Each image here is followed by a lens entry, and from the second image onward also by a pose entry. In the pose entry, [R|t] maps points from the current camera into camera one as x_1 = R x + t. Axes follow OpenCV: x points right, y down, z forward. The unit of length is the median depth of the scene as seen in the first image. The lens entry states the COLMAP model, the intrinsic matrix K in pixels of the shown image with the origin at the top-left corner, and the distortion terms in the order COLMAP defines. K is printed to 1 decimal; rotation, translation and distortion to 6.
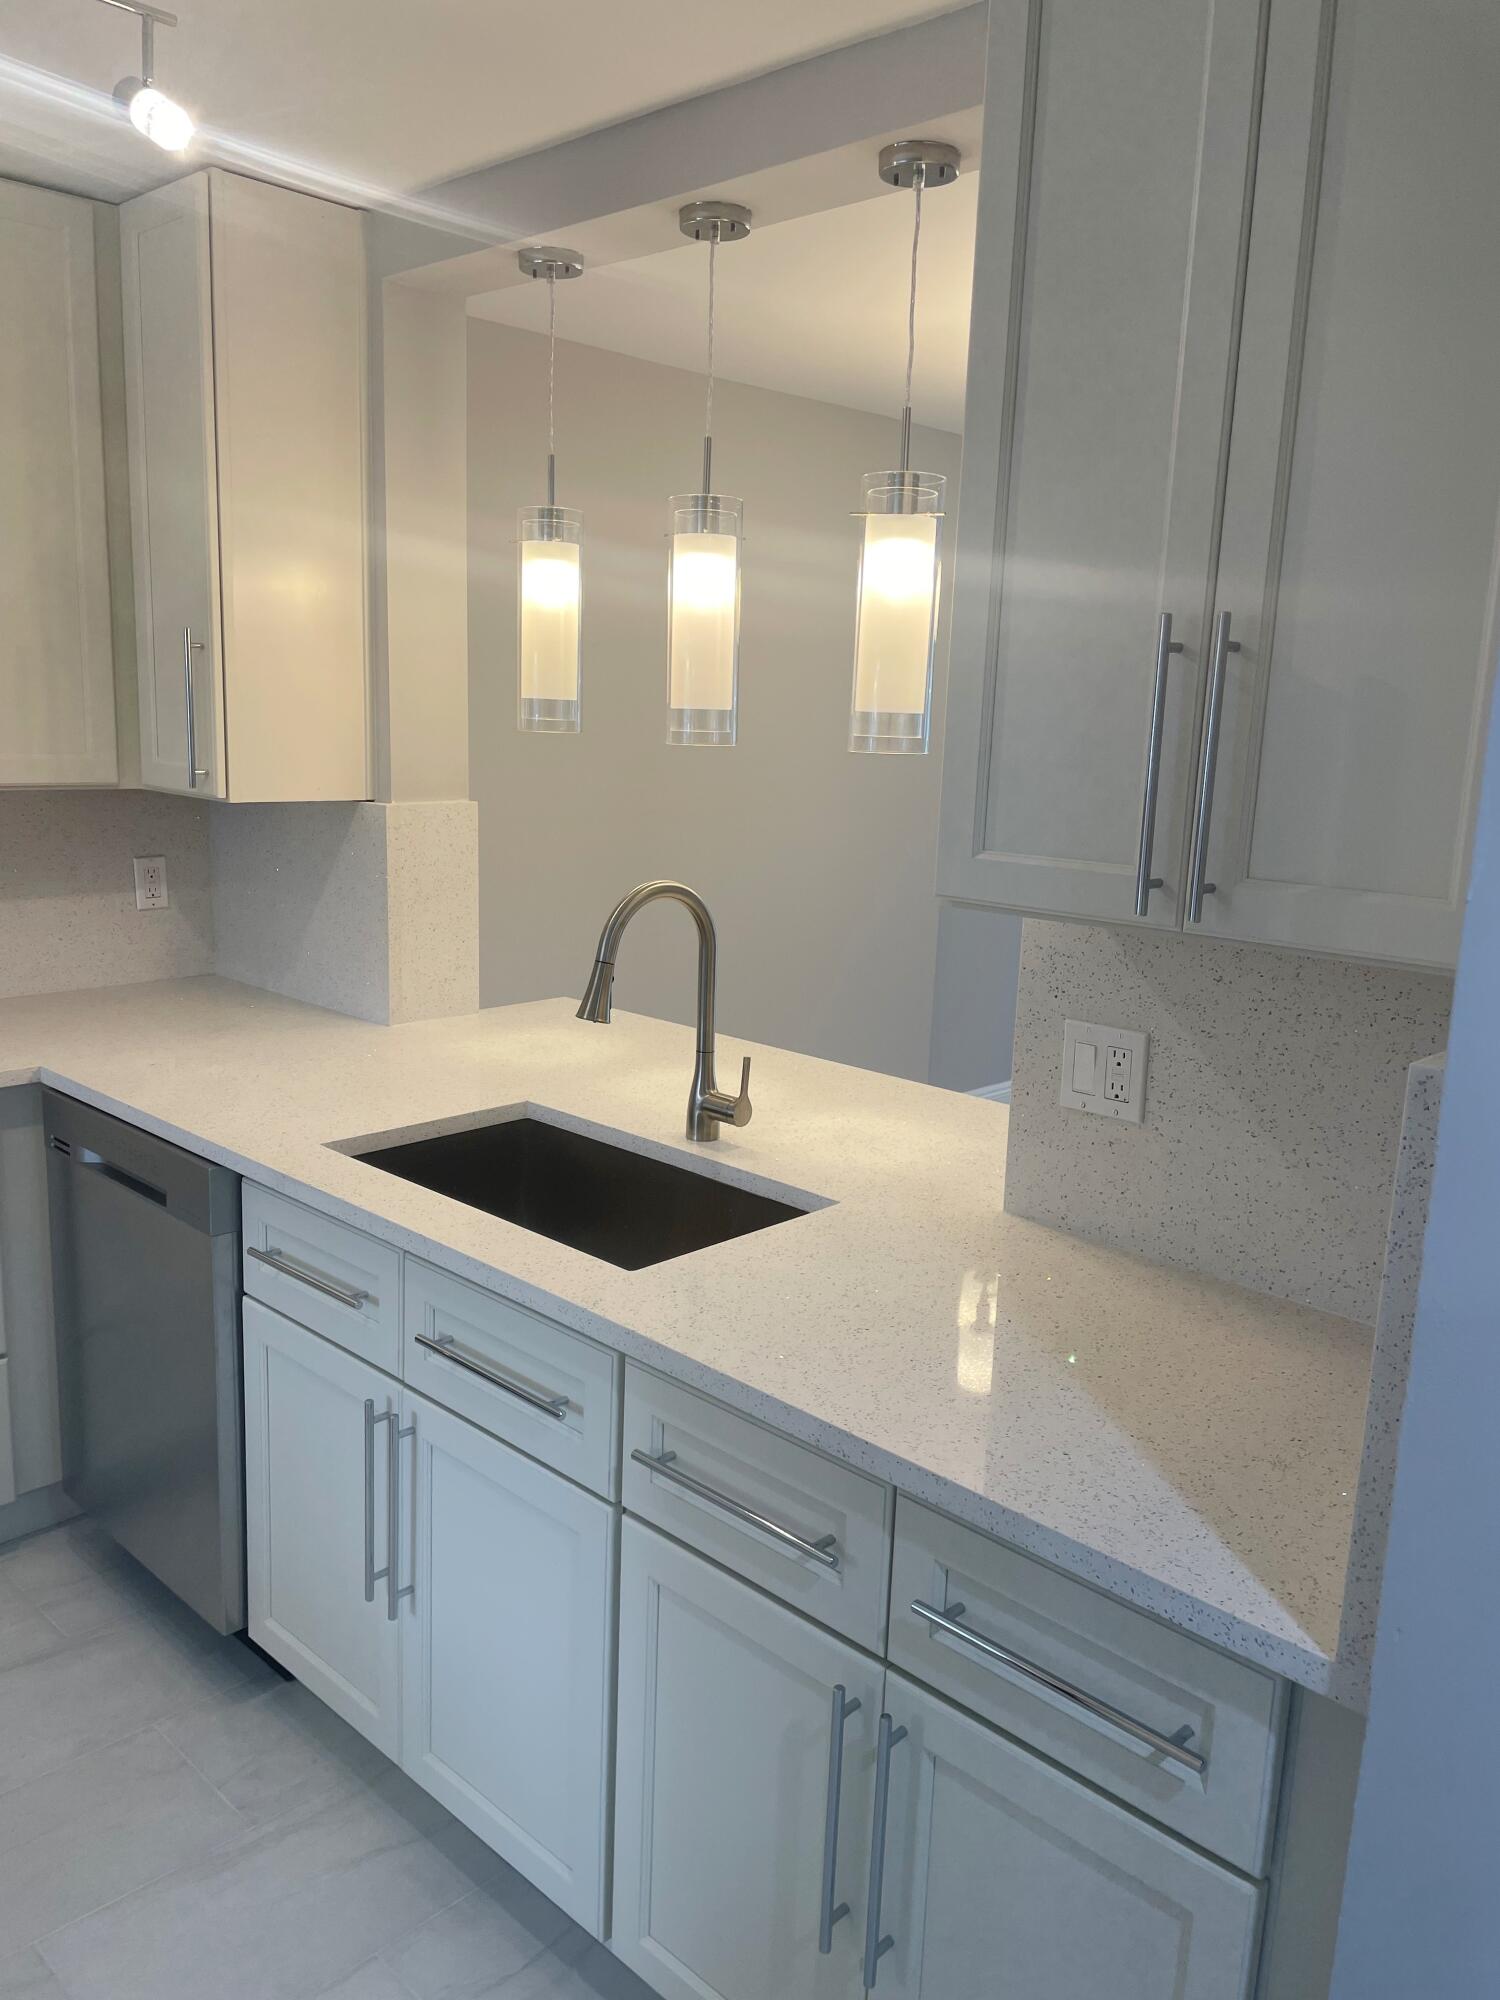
lens RADIAL K [[1503.4, 0, 749.6], [0, 1503.4, 1005.8], [0, 0, 1]] dist [0.070951, -0.083539]
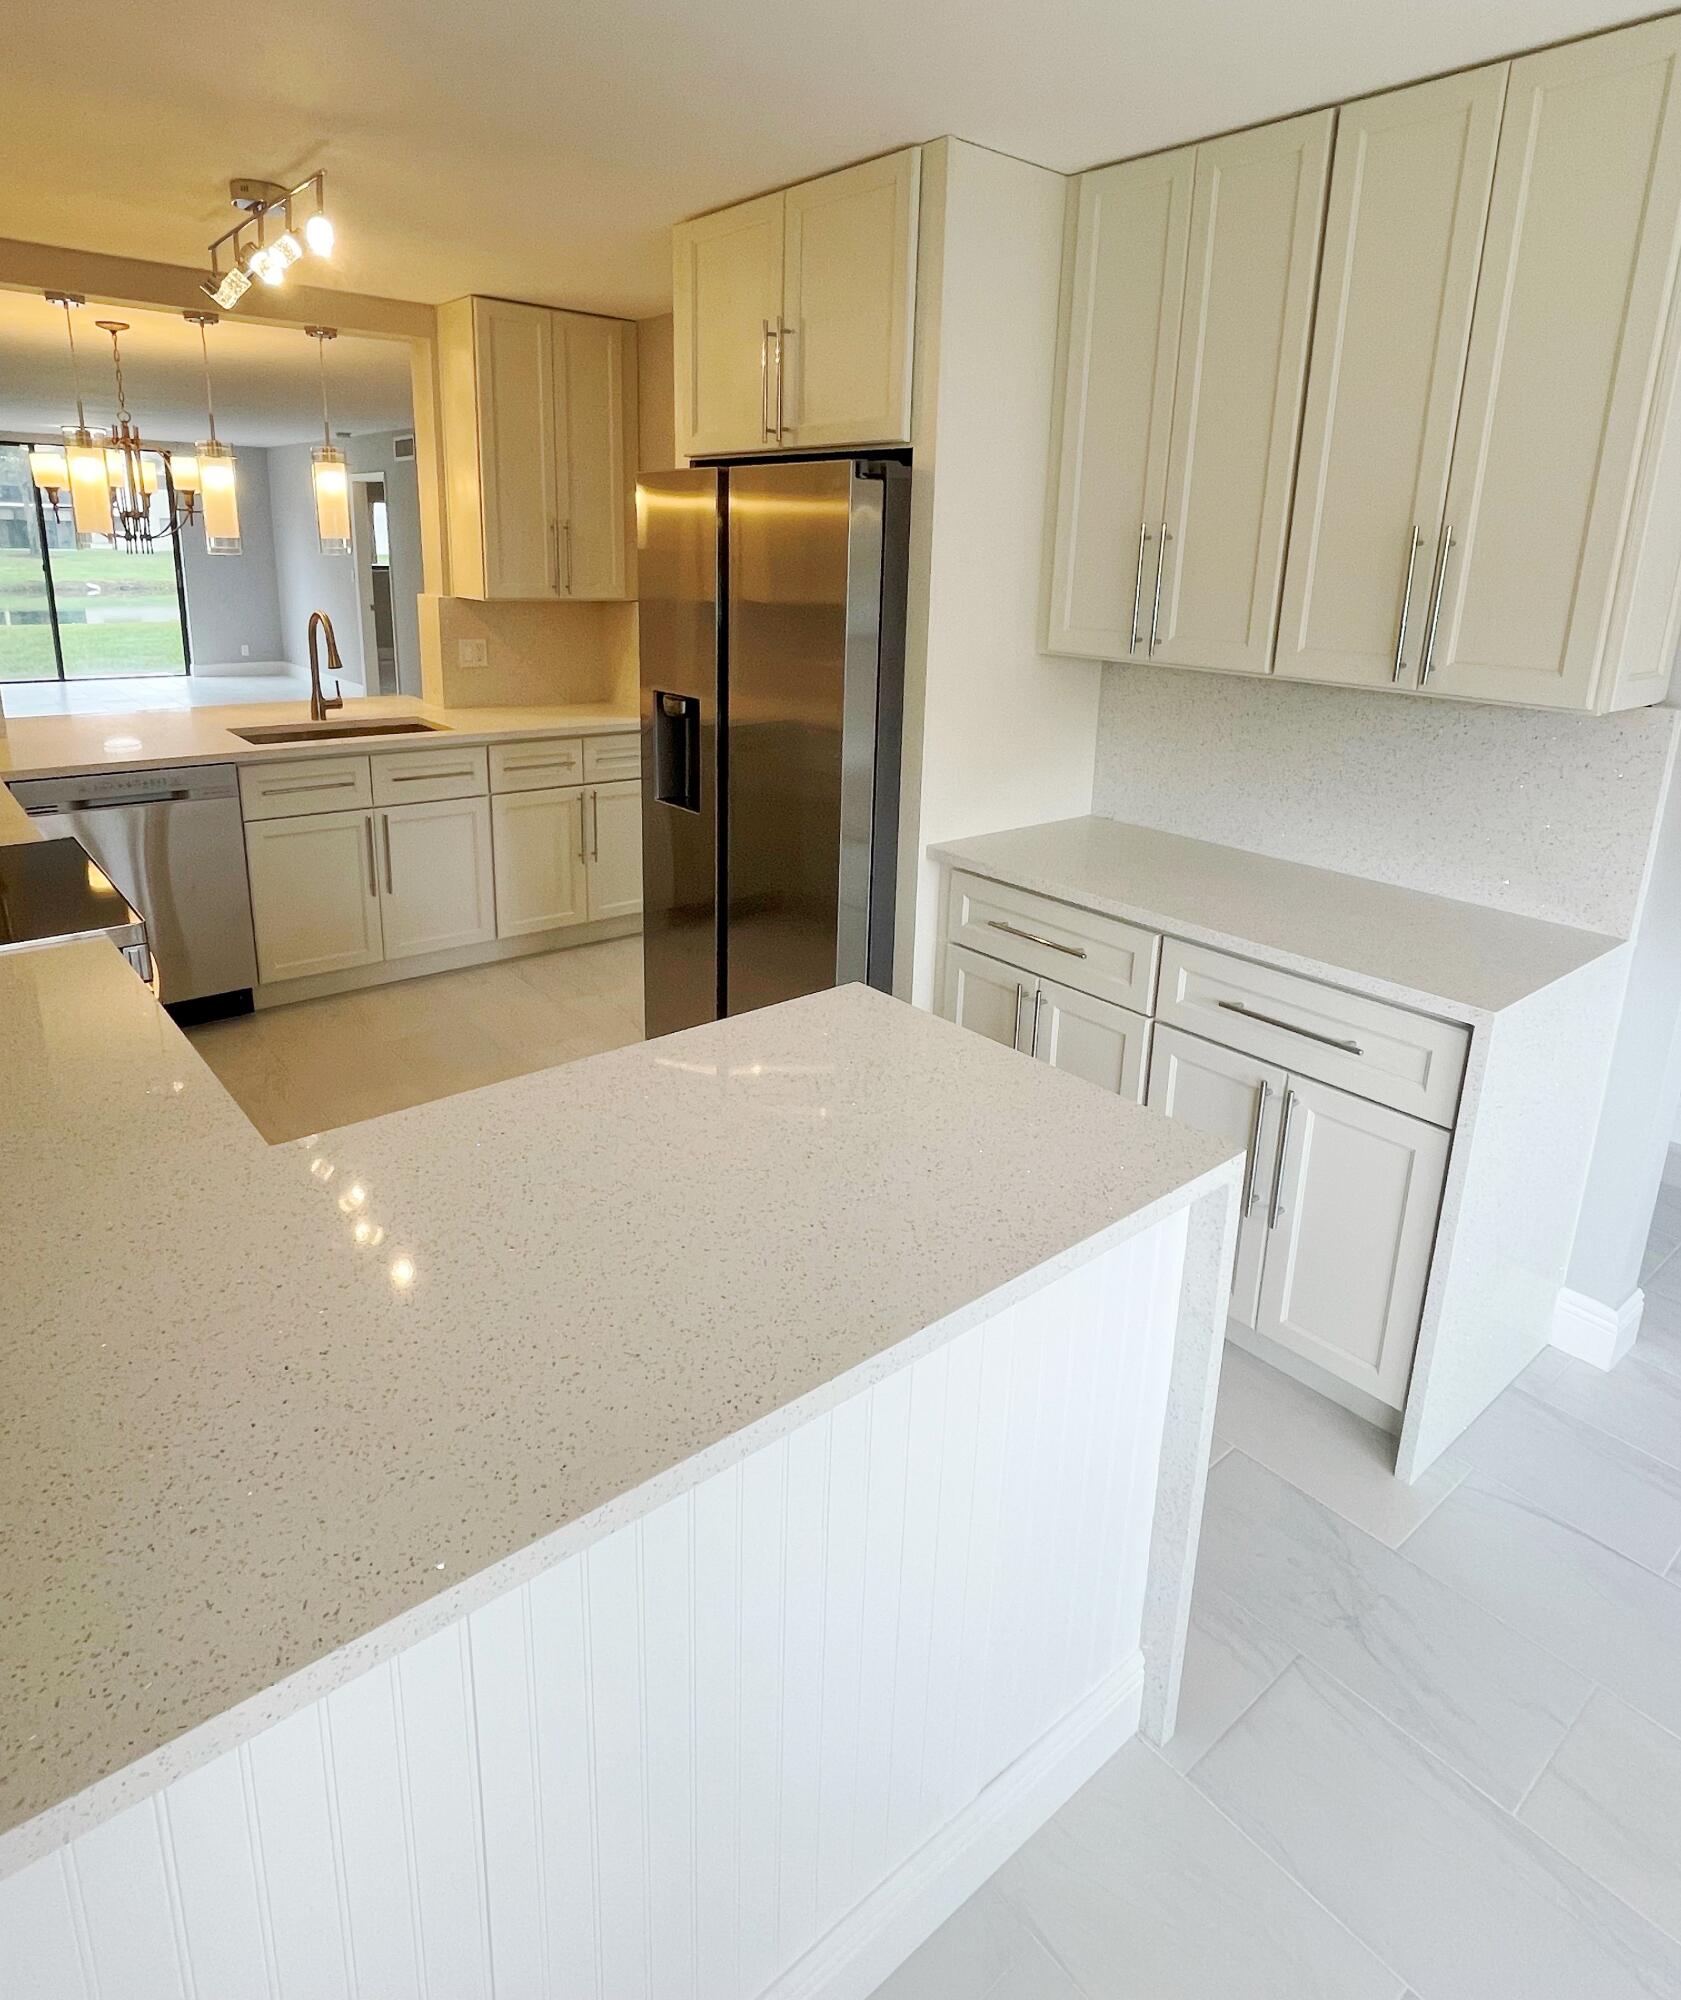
lens RADIAL K [[1264.0, 0, 891.3], [0, 1264.0, 886.7], [0, 0, 1]] dist [-0.008429, -0.006241]
pose [[0.100815, -0.288308, 0.952216, -1.949224], [0.170519, 0.947937, 0.268959, -0.047354], [-0.980184, 0.135256, 0.144728, -0.155923]]
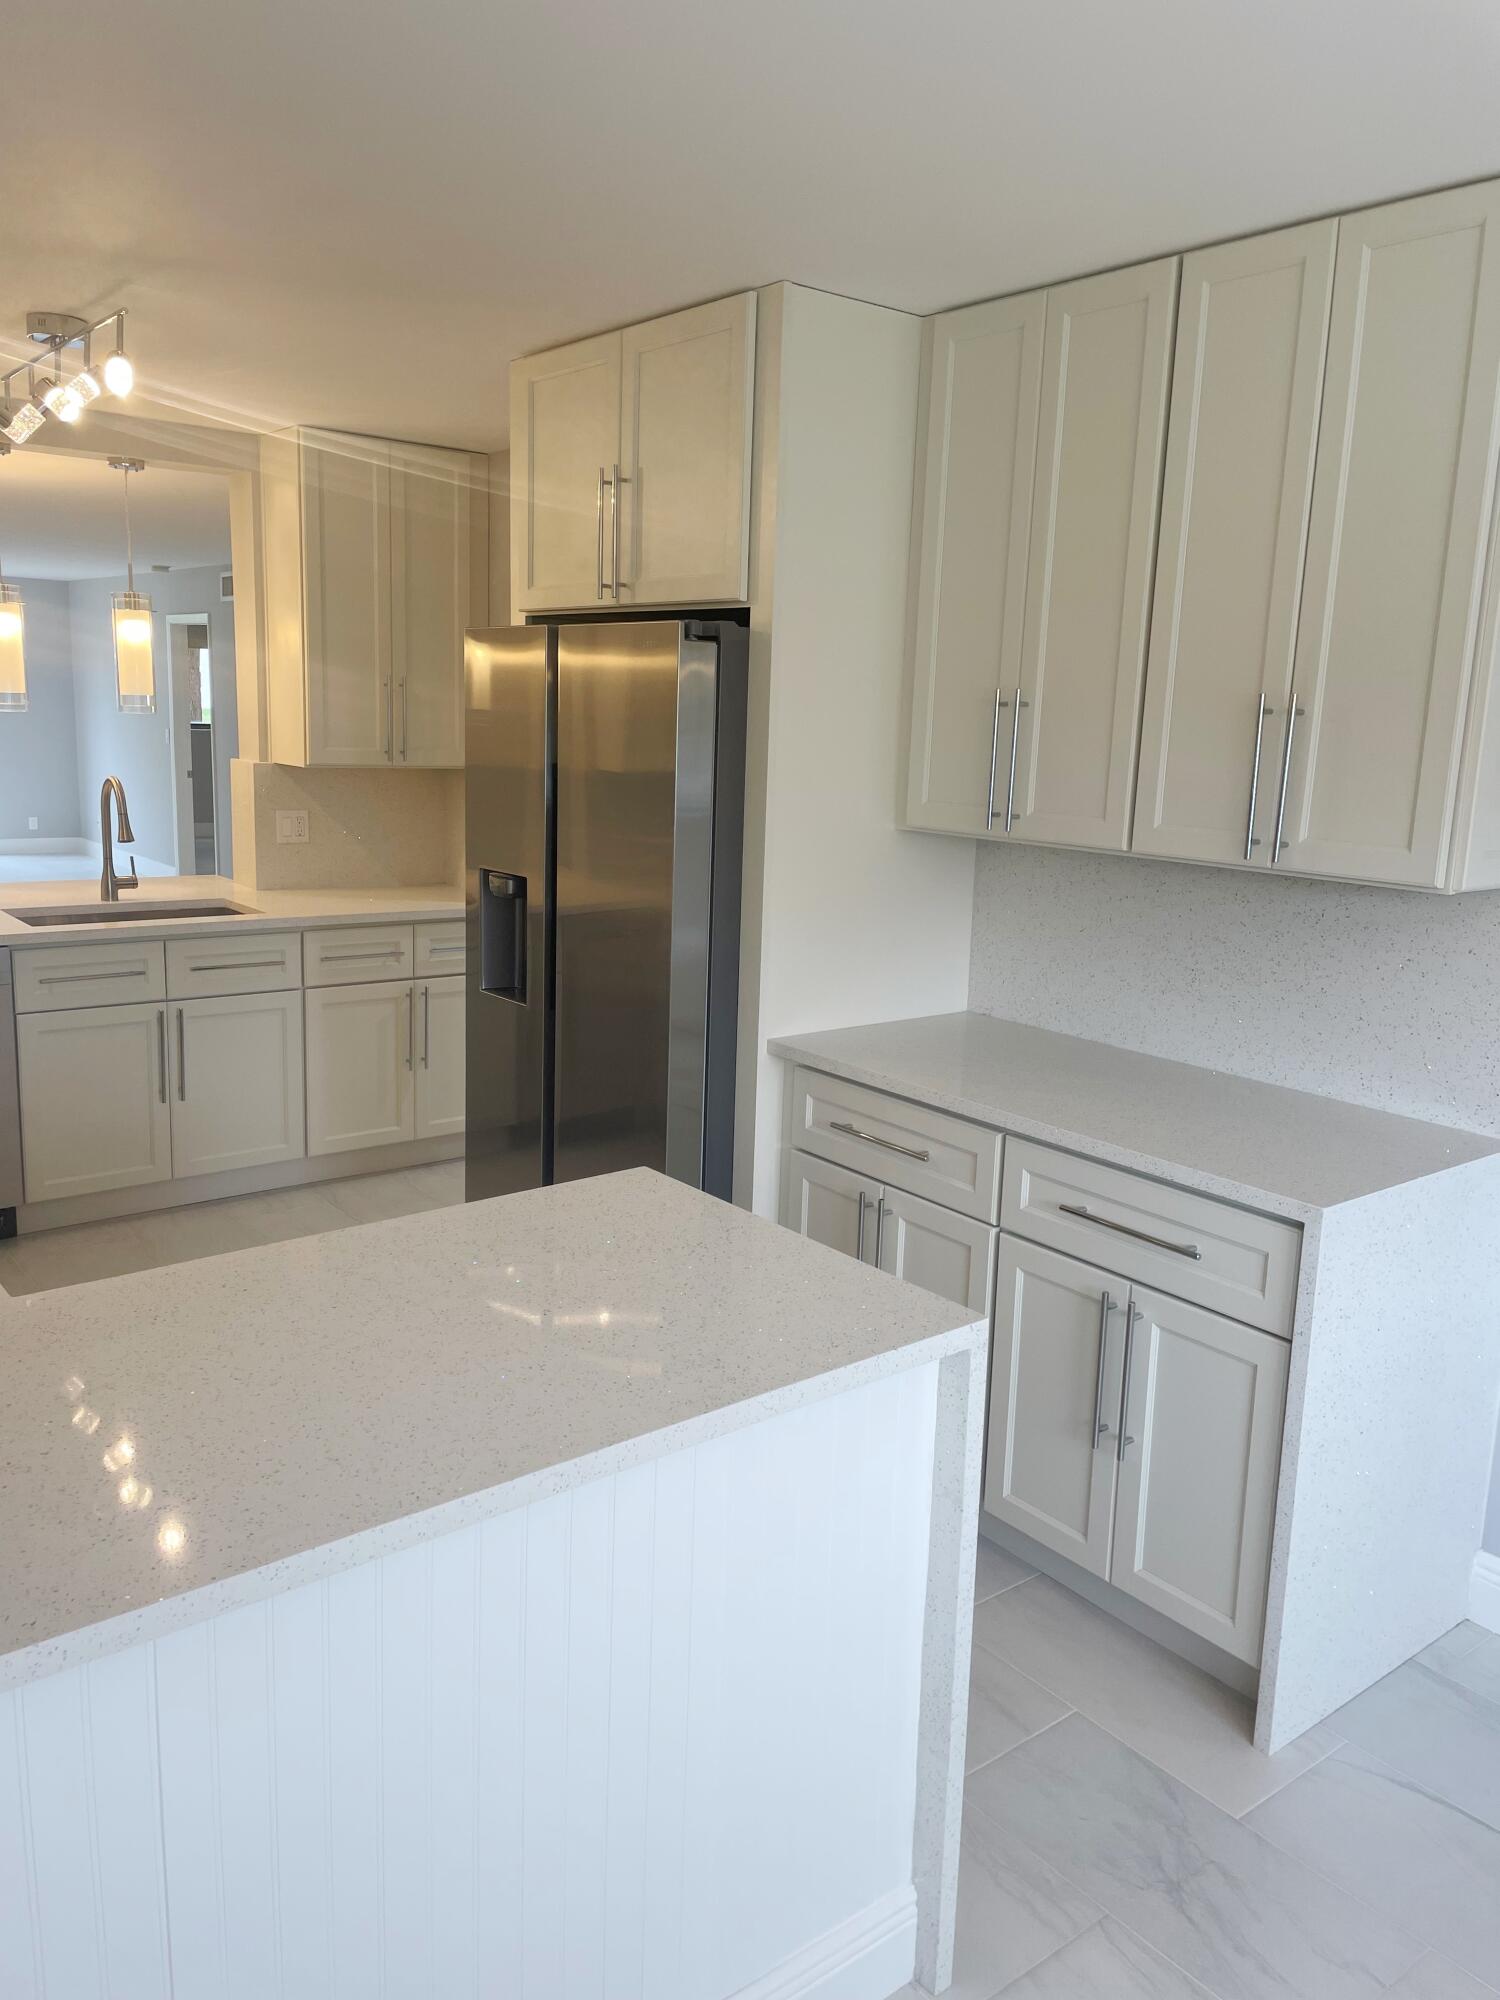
lens RADIAL K [[1503.4, 0, 748.5], [0, 1503.4, 994.5], [0, 0, 1]] dist [0.070951, -0.083539]
pose [[0.128966, -0.214786, 0.968109, -1.998311], [0.166109, 0.967147, 0.192445, -0.045206], [-0.977638, 0.135993, 0.160407, -0.190959]]
